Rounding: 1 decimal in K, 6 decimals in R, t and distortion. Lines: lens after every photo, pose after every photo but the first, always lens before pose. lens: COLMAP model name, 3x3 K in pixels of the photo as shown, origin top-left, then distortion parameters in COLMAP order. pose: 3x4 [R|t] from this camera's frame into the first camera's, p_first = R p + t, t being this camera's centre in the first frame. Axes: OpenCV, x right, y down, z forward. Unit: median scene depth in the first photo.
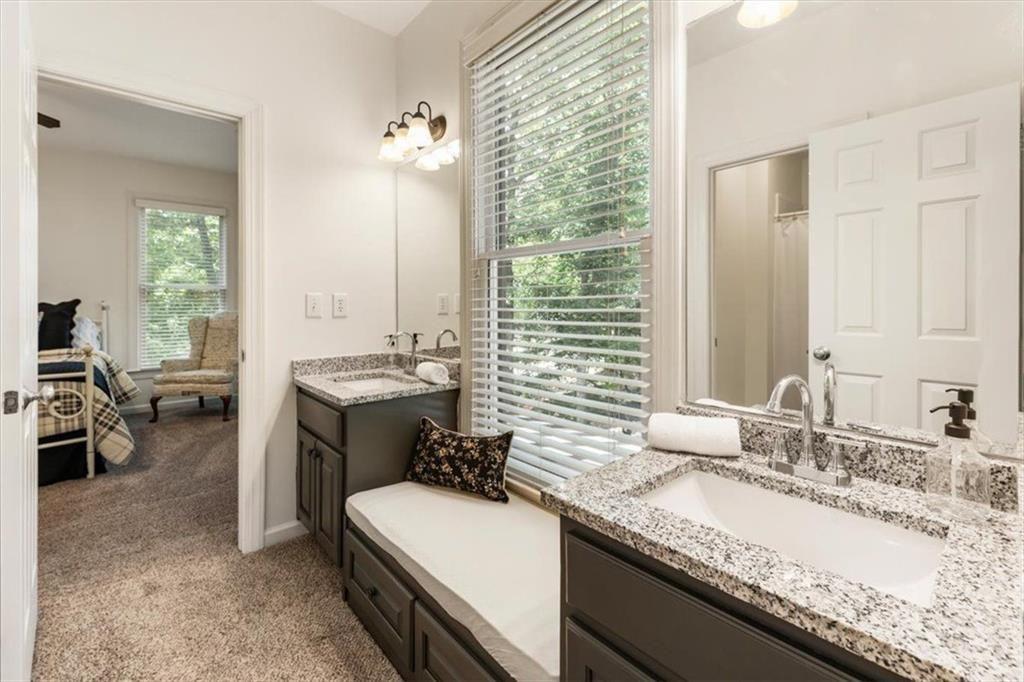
lens RADIAL K [[442.1, 0, 500.7], [0, 442.1, 307.1], [0, 0, 1]] dist [-0.000853, -0.000154]
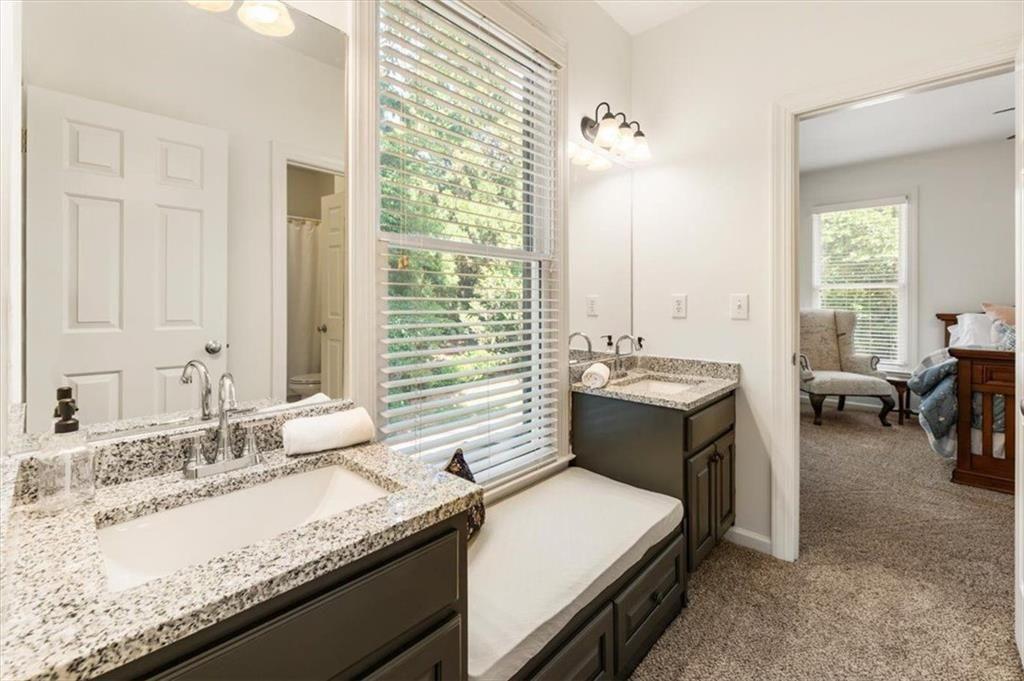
lens RADIAL K [[442.1, 0, 500.7], [0, 442.1, 306.6], [0, 0, 1]] dist [-0.000853, -0.000154]
pose [[-0.116985, -0.002849, 0.993130, -1.028066], [-0.002868, 0.999993, 0.002531, -0.008120], [-0.993130, -0.002553, -0.116992, 1.220667]]
